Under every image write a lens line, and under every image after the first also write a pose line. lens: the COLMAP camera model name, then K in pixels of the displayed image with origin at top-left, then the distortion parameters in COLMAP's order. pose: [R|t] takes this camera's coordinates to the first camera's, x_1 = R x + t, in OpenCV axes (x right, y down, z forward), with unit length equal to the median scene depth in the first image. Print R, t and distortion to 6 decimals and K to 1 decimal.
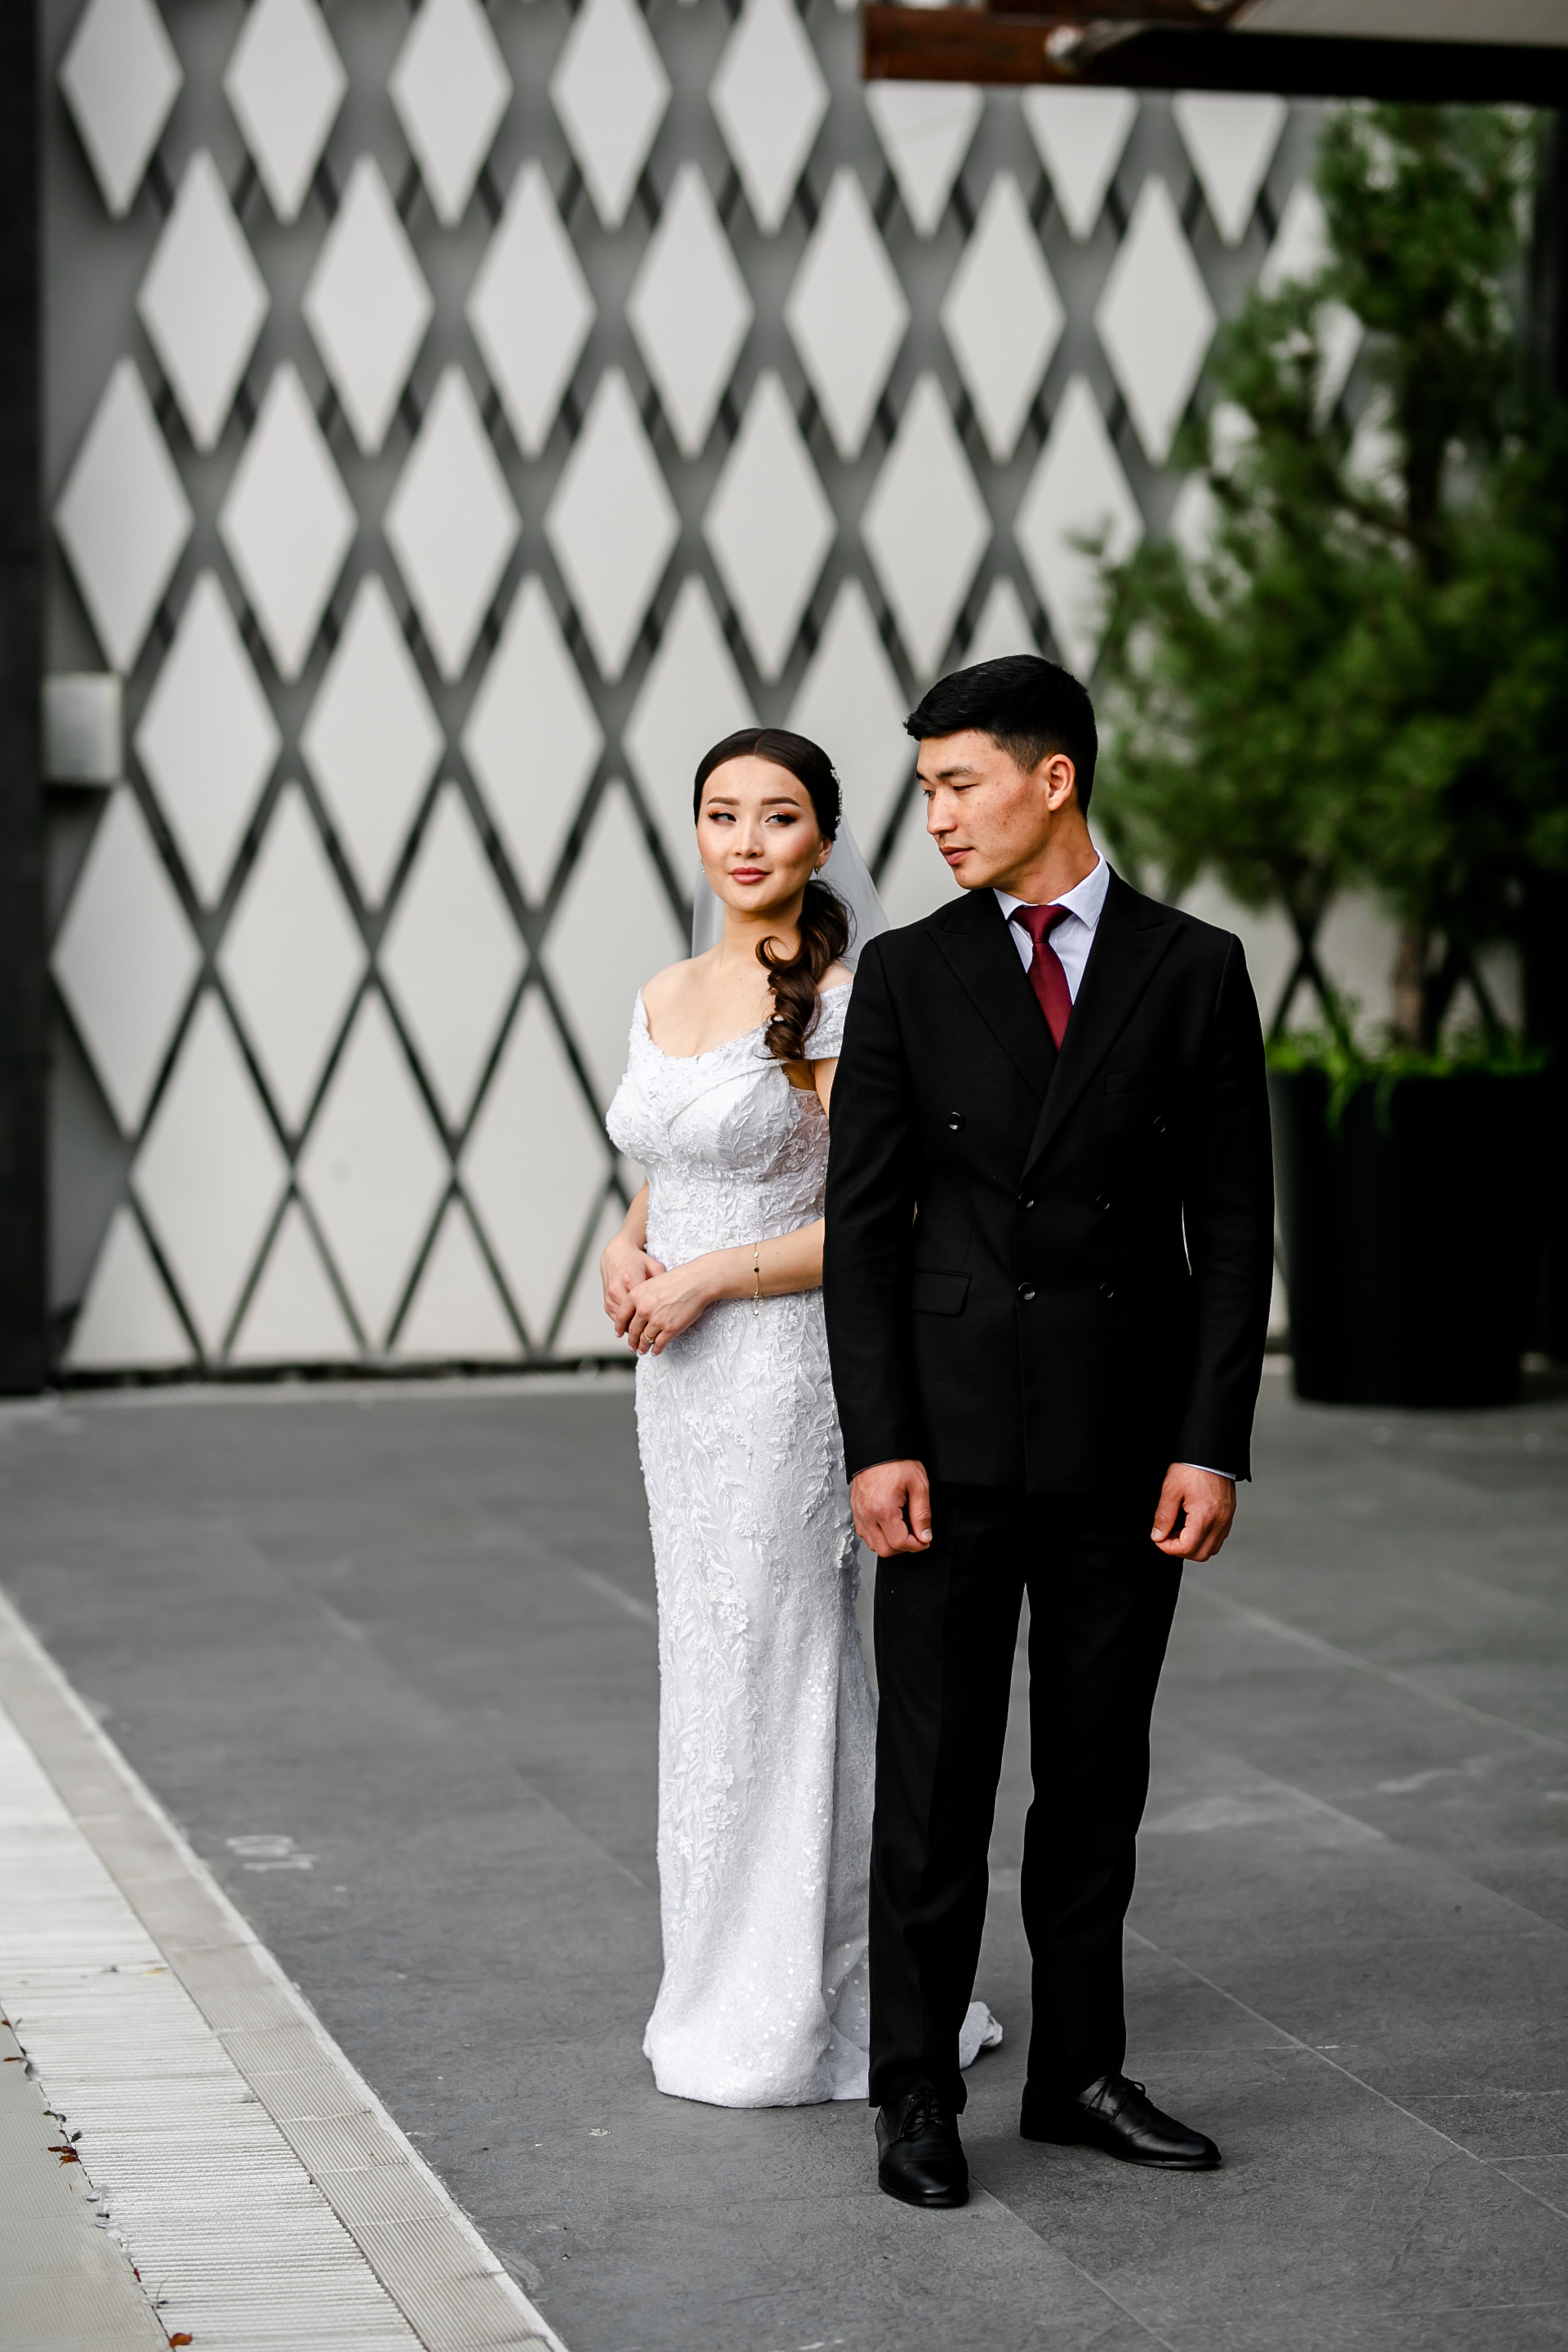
lens RADIAL K [[5730.1, 0, 784.0], [0, 5730.1, 1176.0], [0, 0, 1]] dist [-0.036450, -0.248811]
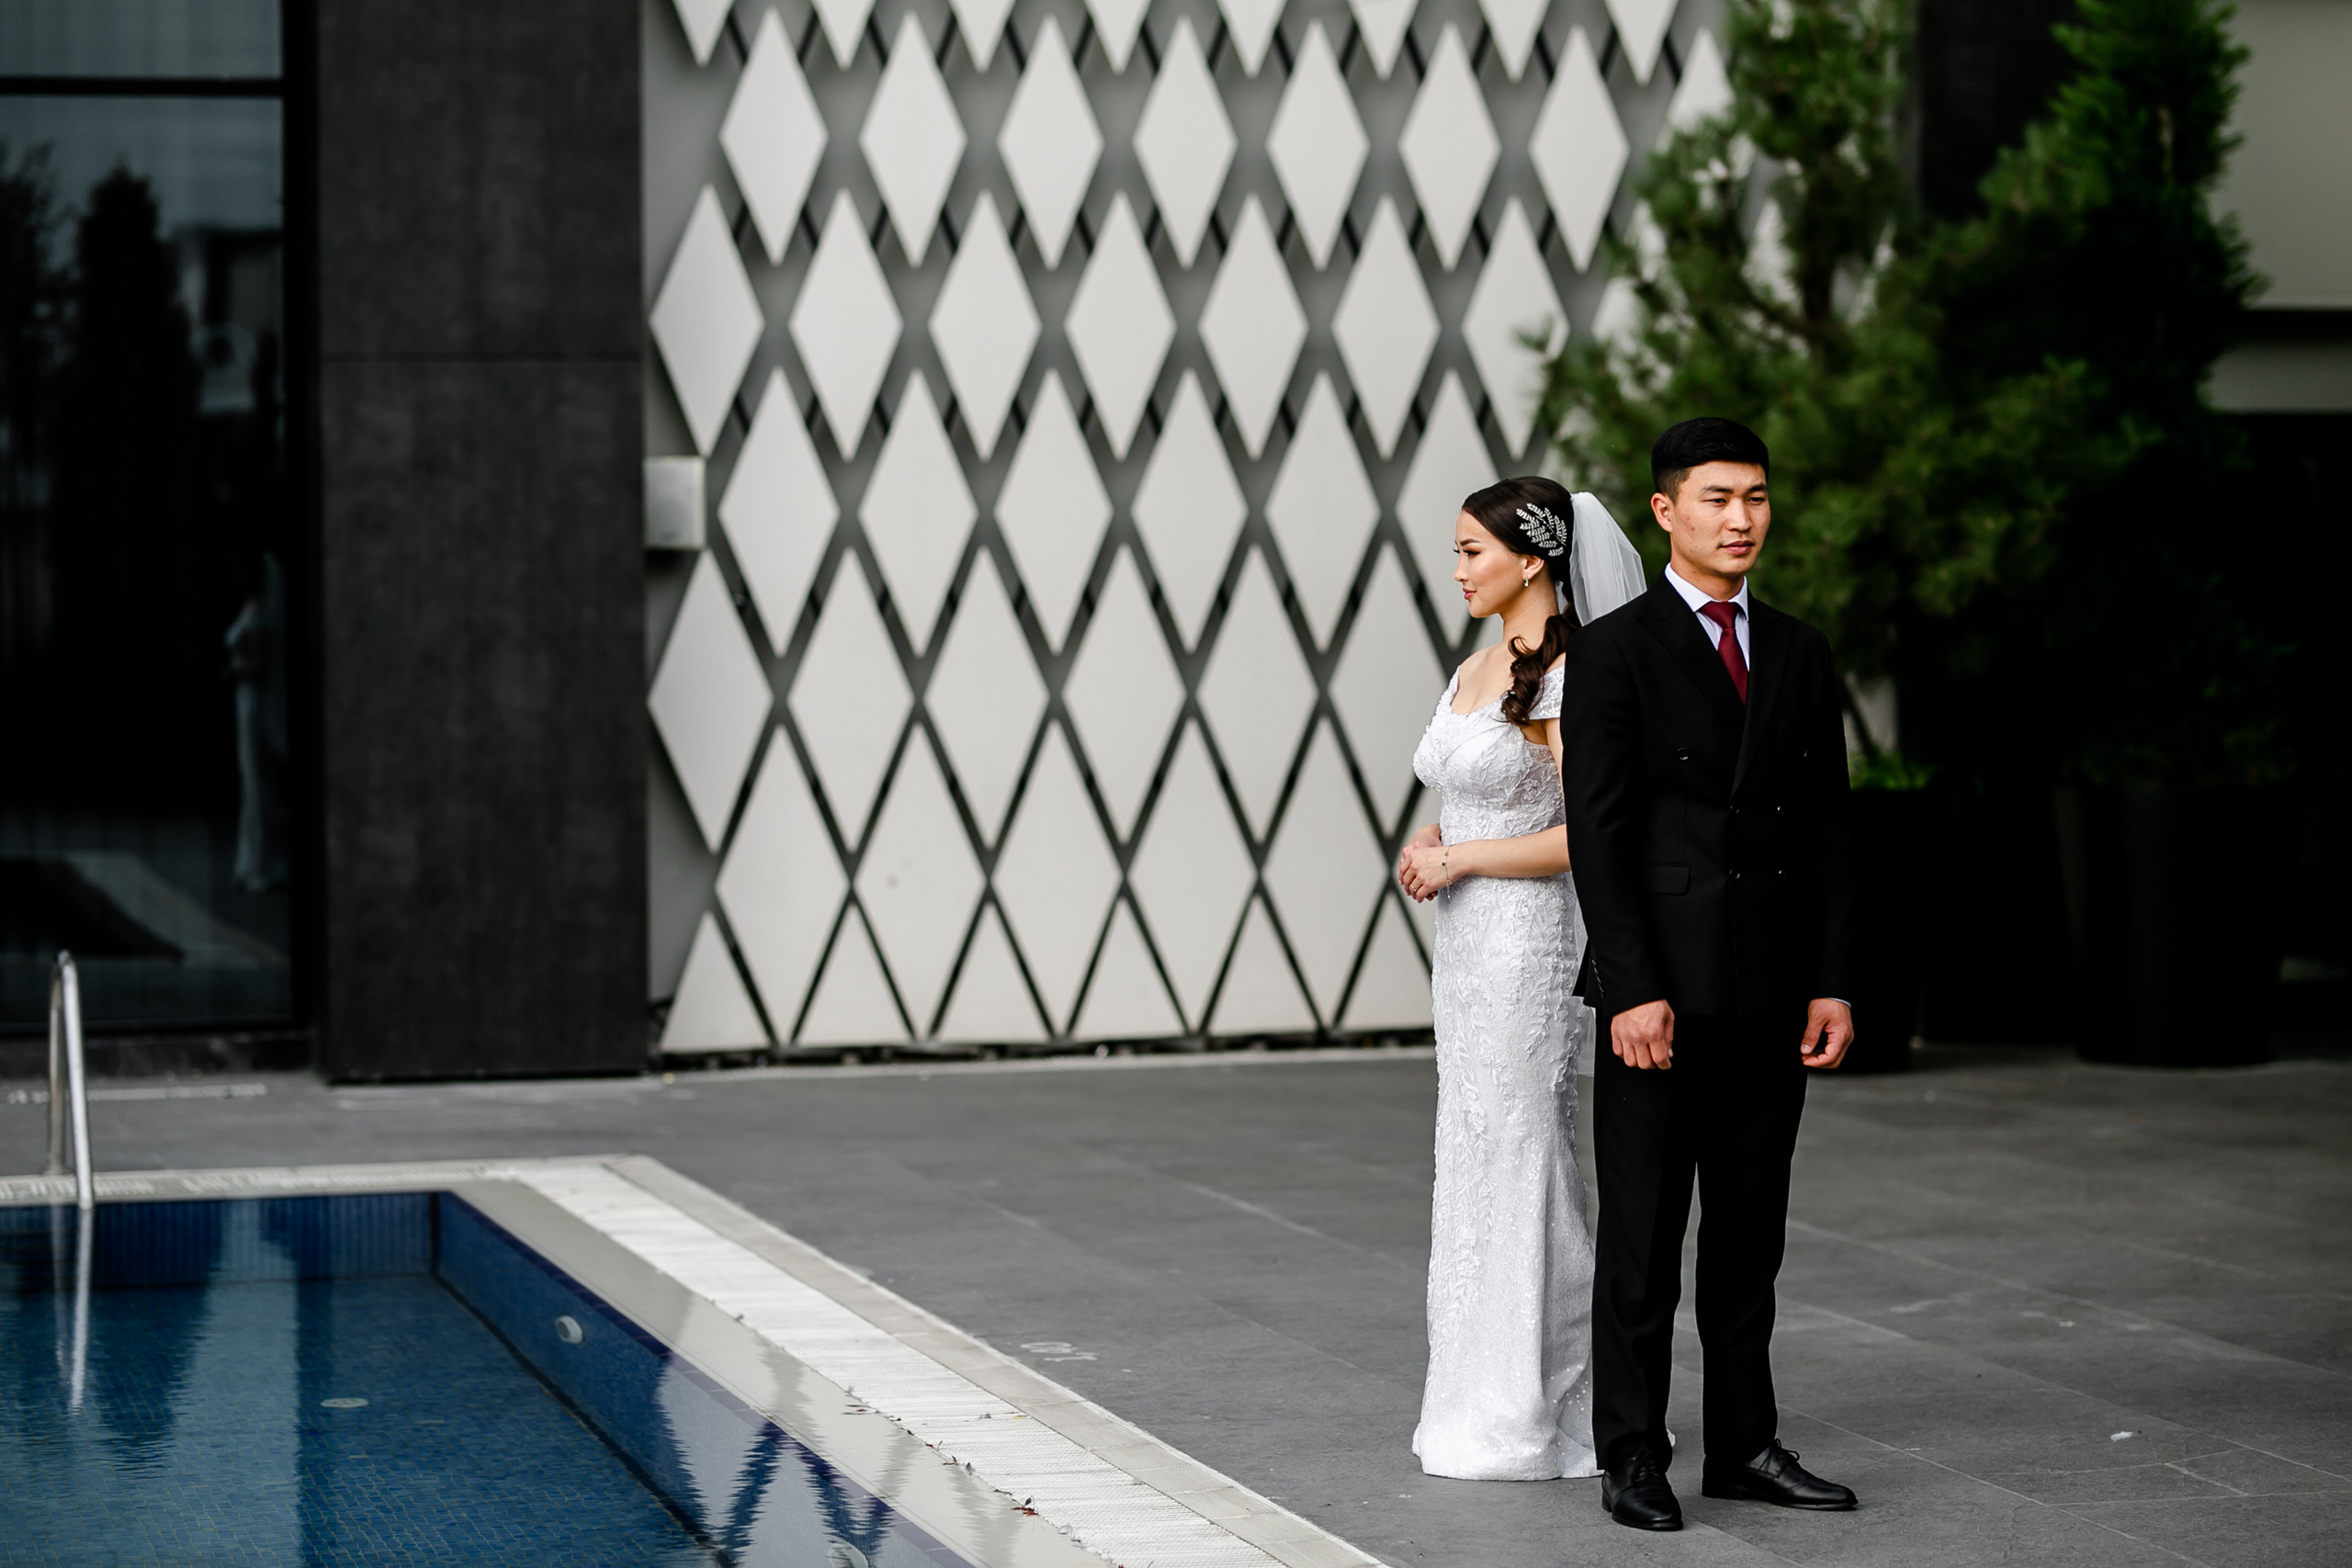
lens RADIAL K [[5729.6, 0, 1176.0], [0, 5729.6, 784.0], [0, 0, 1]] dist [-0.036450, -0.248811]
pose [[0.999518, -0.006070, 0.030454, -0.055965], [0.007047, 0.999460, -0.032097, 0.017368], [-0.030242, 0.032296, 0.999021, -0.165185]]
